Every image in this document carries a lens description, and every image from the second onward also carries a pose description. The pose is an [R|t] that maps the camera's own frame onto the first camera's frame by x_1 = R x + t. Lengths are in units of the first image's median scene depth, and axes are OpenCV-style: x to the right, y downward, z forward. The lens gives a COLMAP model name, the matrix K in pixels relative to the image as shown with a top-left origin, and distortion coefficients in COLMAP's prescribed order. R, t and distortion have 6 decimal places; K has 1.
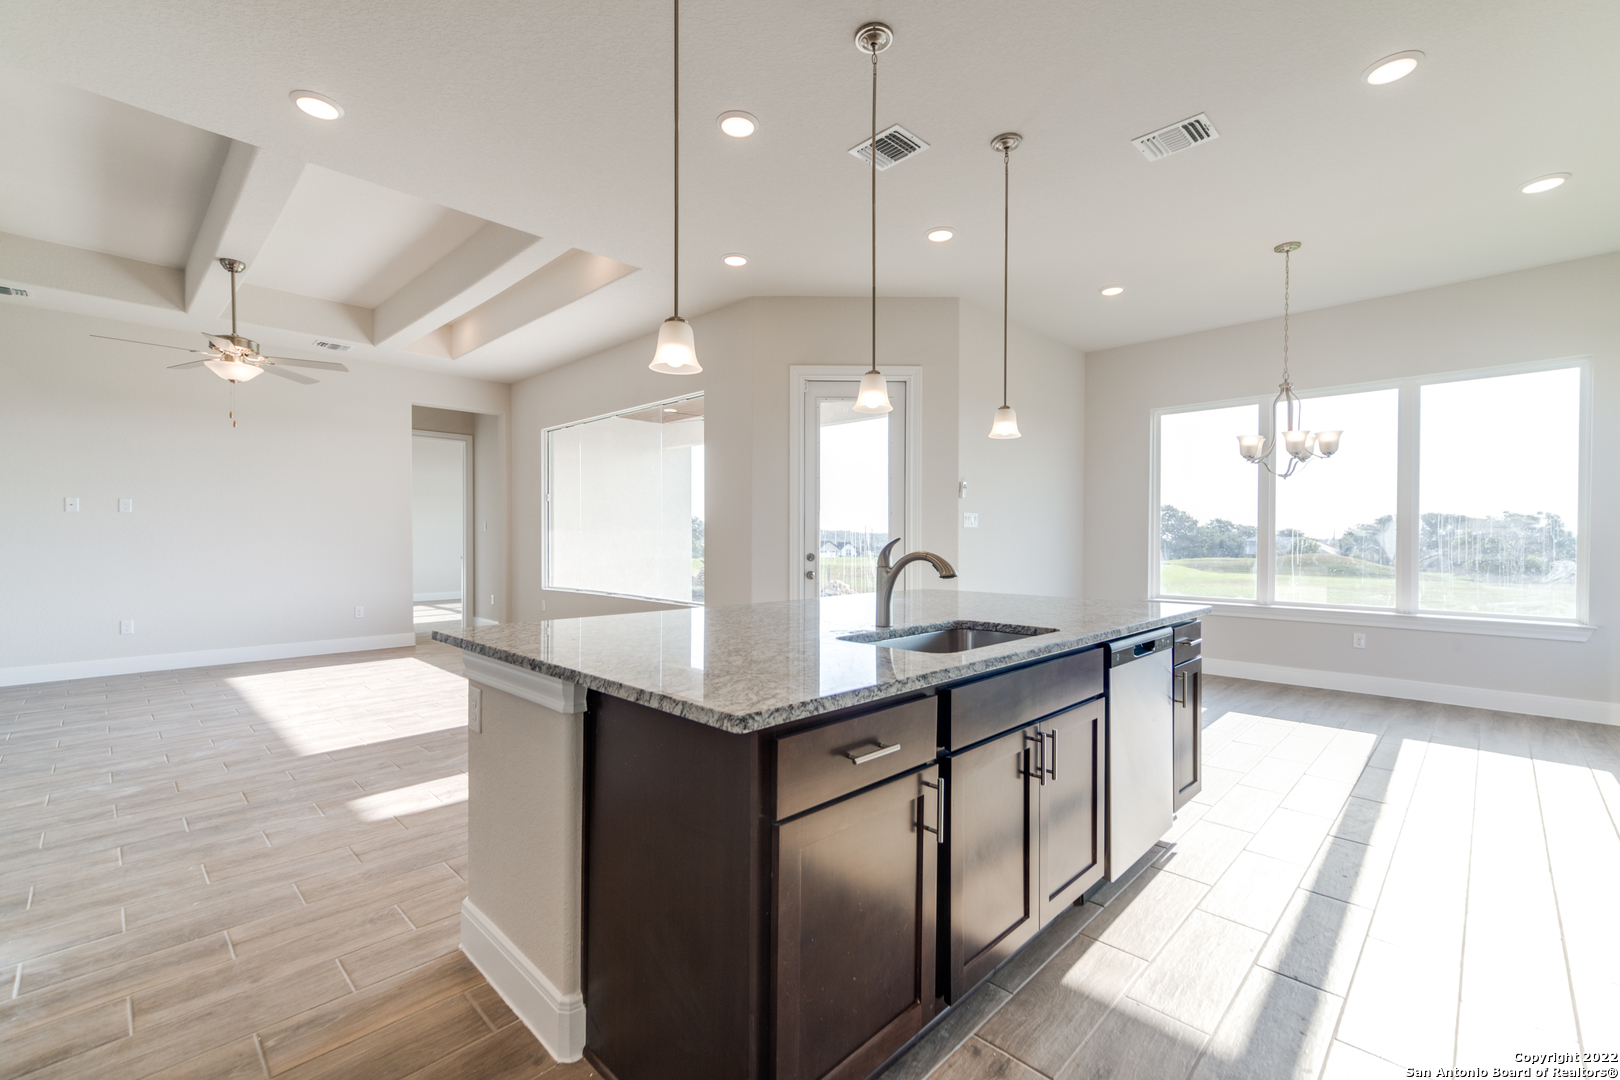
lens RADIAL K [[693.9, 0, 806.4], [0, 693.9, 539.8], [0, 0, 1]] dist [0.007546, 0.000709]
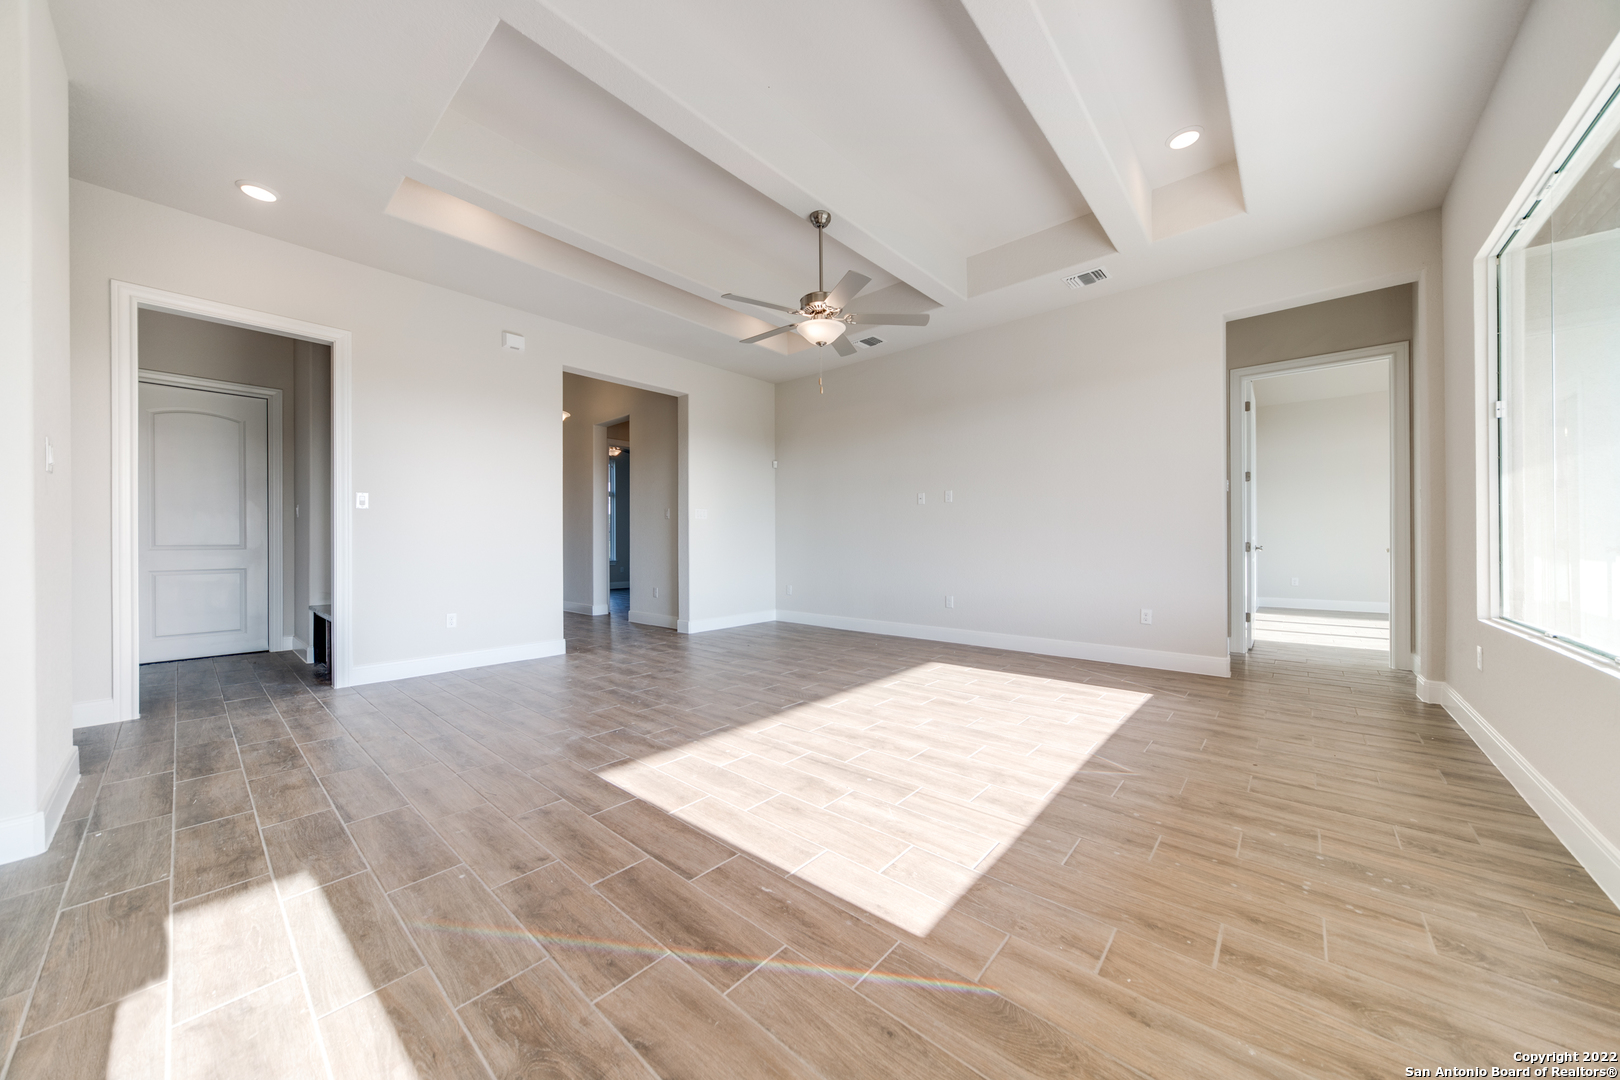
lens RADIAL K [[560.1, 0, 811.5], [0, 560.1, 538.8], [0, 0, 1]] dist [-0.005402, 0.000240]
pose [[0.062495, -0.008364, -0.998010, -0.081989], [0.002442, 0.999963, -0.008228, 0.036862], [0.998042, -0.001923, 0.062513, 0.942456]]
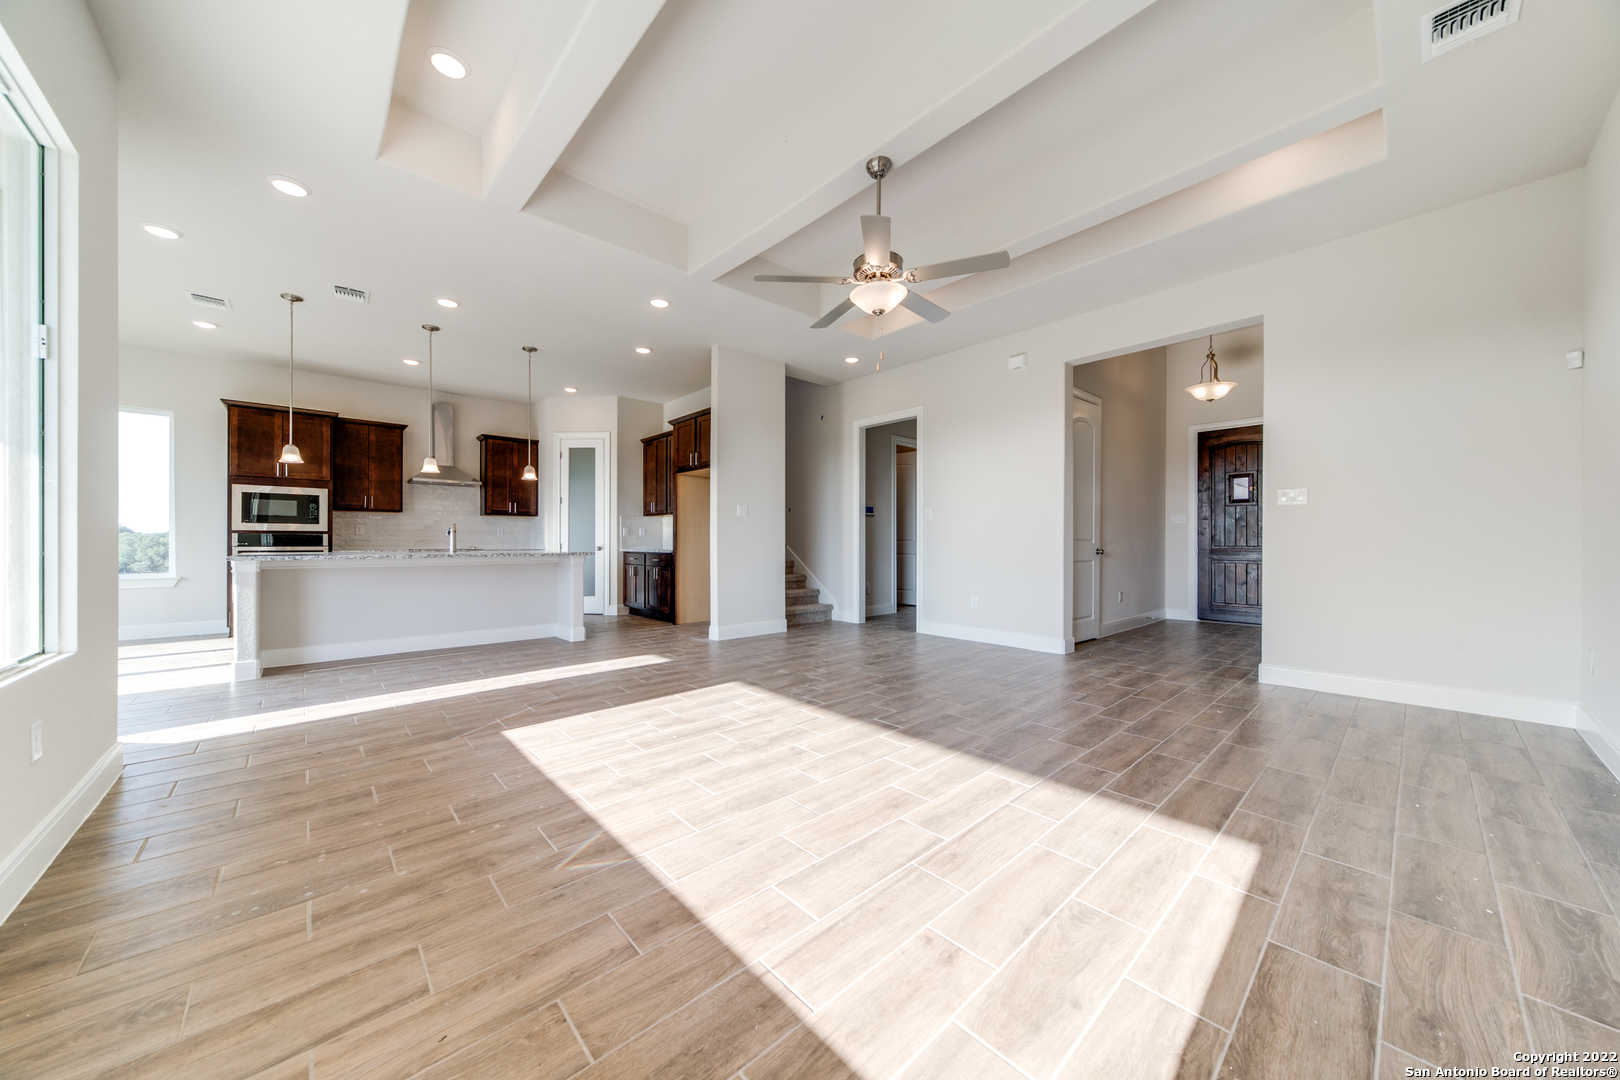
lens RADIAL K [[560.1, 0, 807.2], [0, 560.1, 544.7], [0, 0, 1]] dist [-0.005402, 0.000240]
pose [[-0.998415, -0.004885, 0.056065, -0.774992], [-0.004409, 0.999953, 0.008609, 0.030908], [-0.056105, 0.008348, -0.998390, 1.644593]]
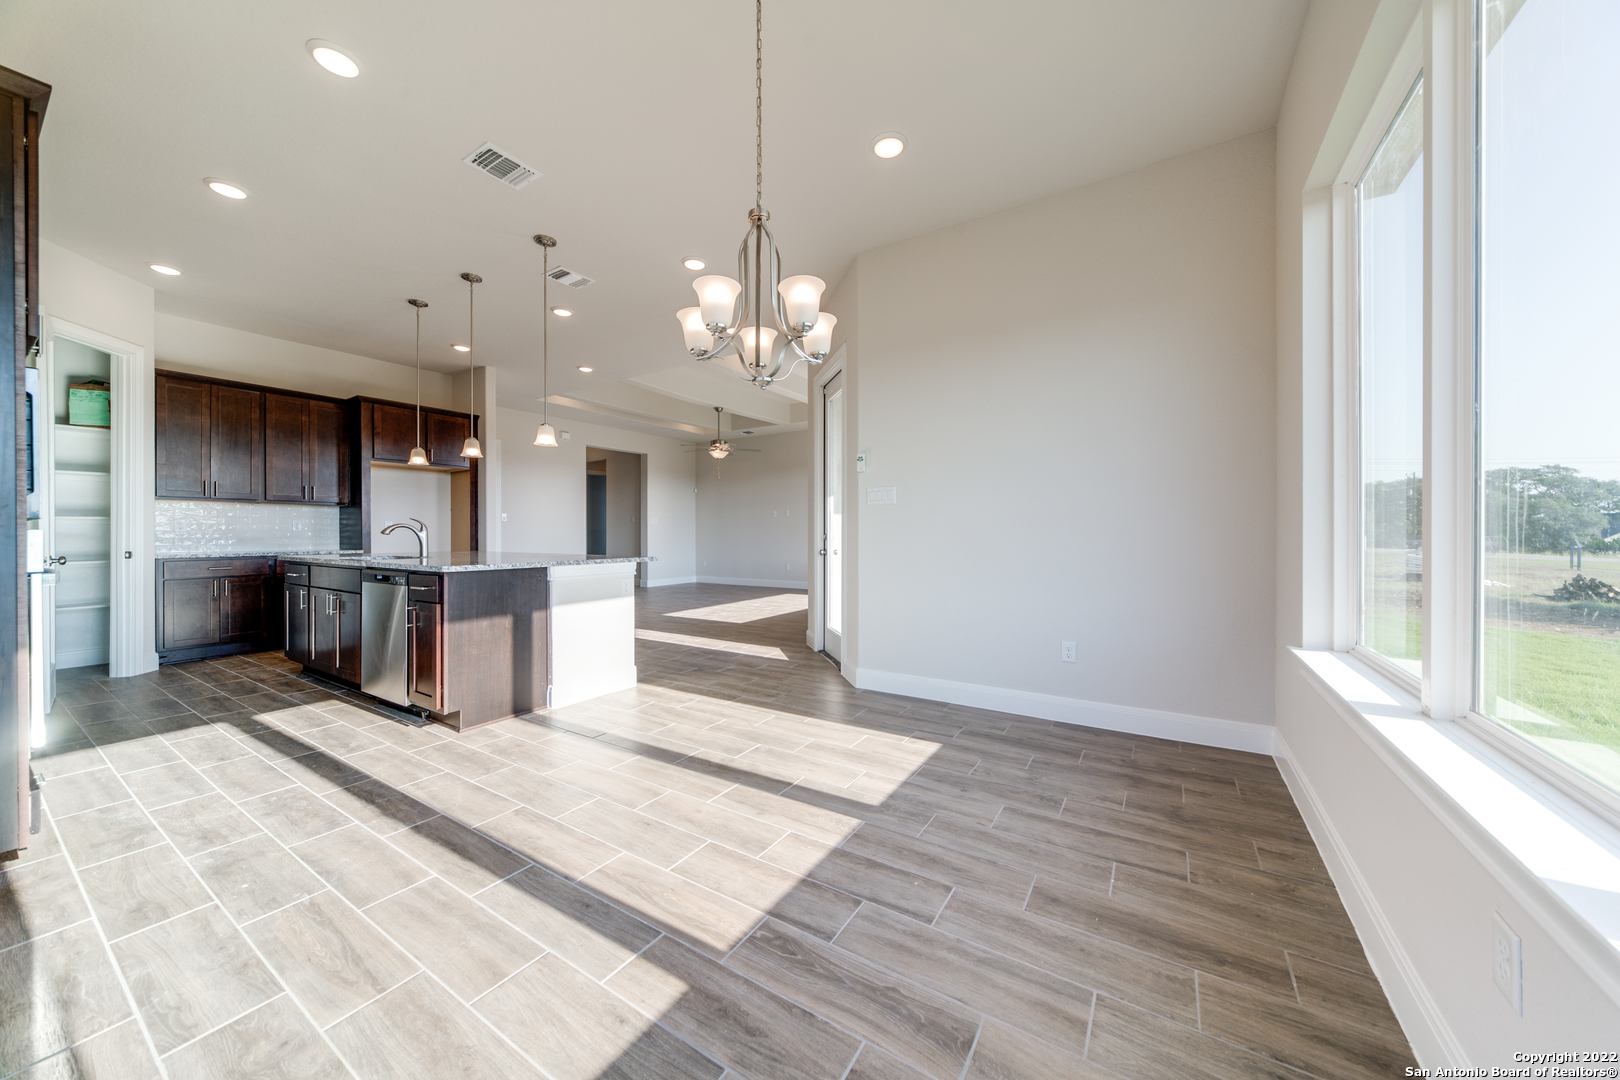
lens RADIAL K [[560.1, 0, 813.1], [0, 560.1, 534.6], [0, 0, 1]] dist [-0.005402, 0.000240]
pose [[0.217428, 0.000993, -0.976076, 1.068340], [-0.001465, 0.999999, 0.000691, 0.023918], [0.976075, 0.001280, 0.217429, 0.903658]]
